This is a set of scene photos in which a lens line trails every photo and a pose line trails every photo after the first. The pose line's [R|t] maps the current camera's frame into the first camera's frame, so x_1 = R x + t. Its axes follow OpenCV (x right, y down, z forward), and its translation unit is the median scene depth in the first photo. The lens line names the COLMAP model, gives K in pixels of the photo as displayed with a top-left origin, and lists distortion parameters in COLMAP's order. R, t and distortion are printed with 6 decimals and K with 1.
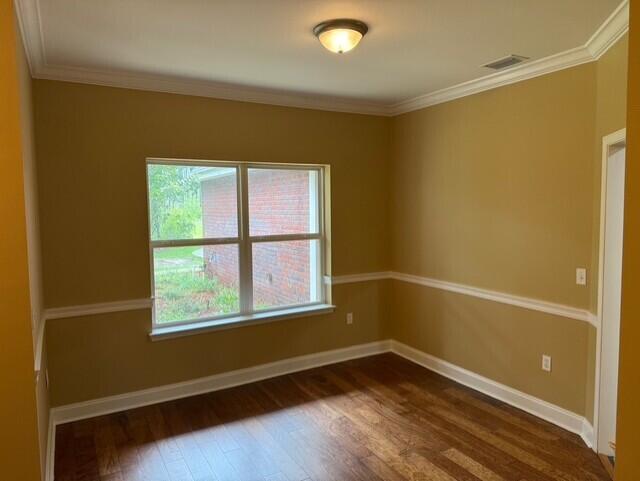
lens RADIAL K [[457.1, 0, 319.2], [0, 457.1, 240.6], [0, 0, 1]] dist [0.091860, -0.000626]
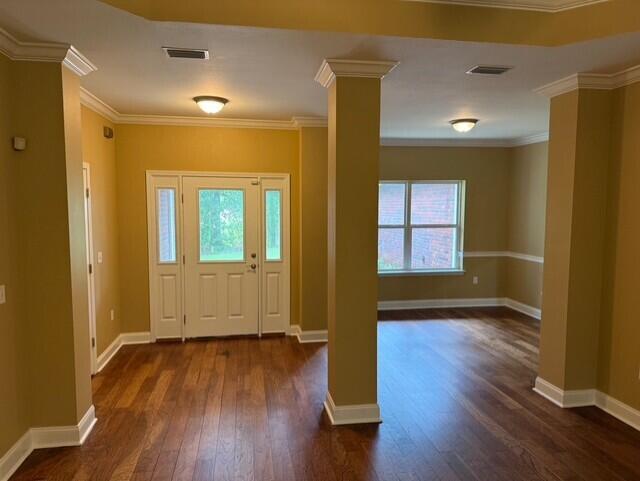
lens RADIAL K [[457.1, 0, 315.0], [0, 457.1, 238.1], [0, 0, 1]] dist [0.091860, -0.000626]
pose [[0.940893, 0.040312, -0.336297, 0.079772], [-0.037723, 0.999187, 0.014229, 0.027610], [0.336597, -0.000702, 0.941649, -0.660389]]
